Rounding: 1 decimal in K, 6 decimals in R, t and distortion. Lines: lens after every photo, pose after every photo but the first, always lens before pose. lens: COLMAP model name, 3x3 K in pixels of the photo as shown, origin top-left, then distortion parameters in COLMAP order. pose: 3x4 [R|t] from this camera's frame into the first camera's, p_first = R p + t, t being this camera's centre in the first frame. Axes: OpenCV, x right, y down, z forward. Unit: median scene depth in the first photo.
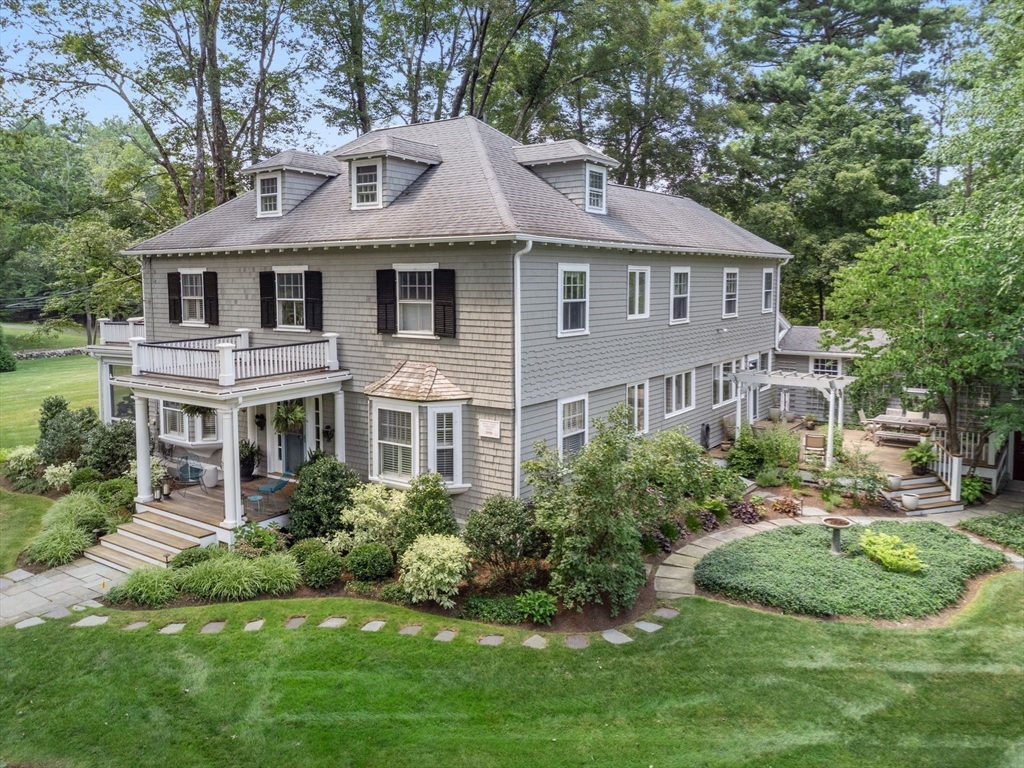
lens RADIAL K [[787.2, 0, 514.3], [0, 787.2, 351.7], [0, 0, 1]] dist [-0.000164, 0.000226]
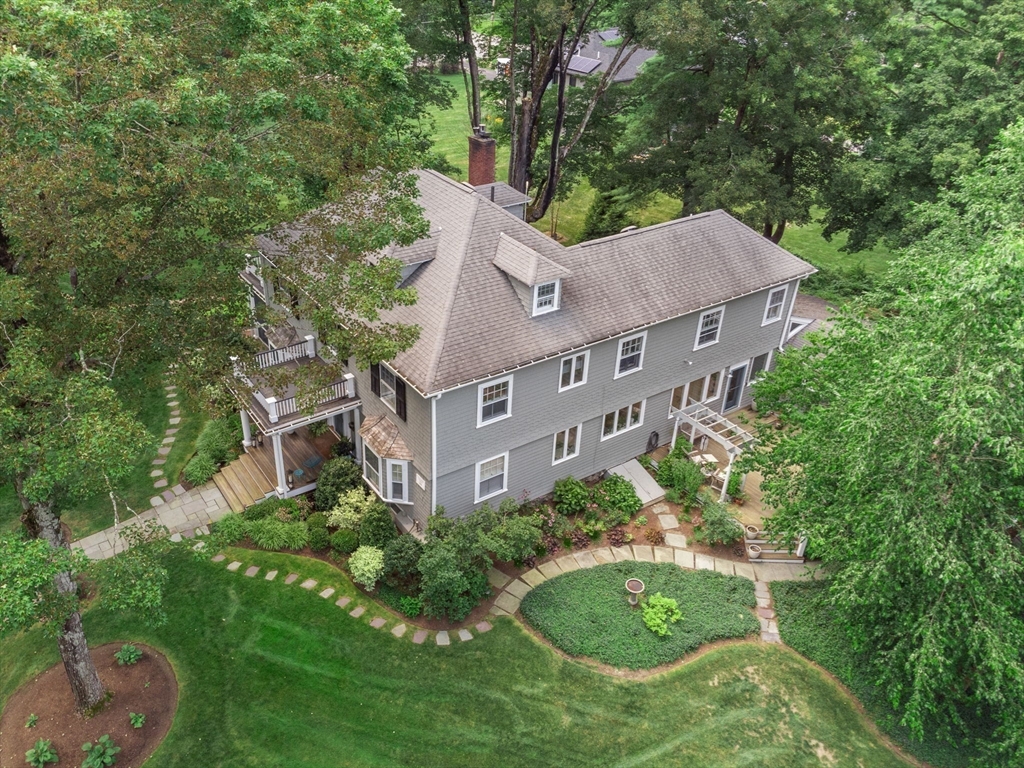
lens RADIAL K [[814.7, 0, 512.0], [0, 814.7, 384.0], [0, 0, 1]] dist [0.005588, 0.000929]
pose [[0.942398, 0.213343, -0.257625, 0.491608], [-0.076794, 0.887618, 0.454134, -0.786588], [0.325559, -0.408191, 0.852872, -0.236921]]
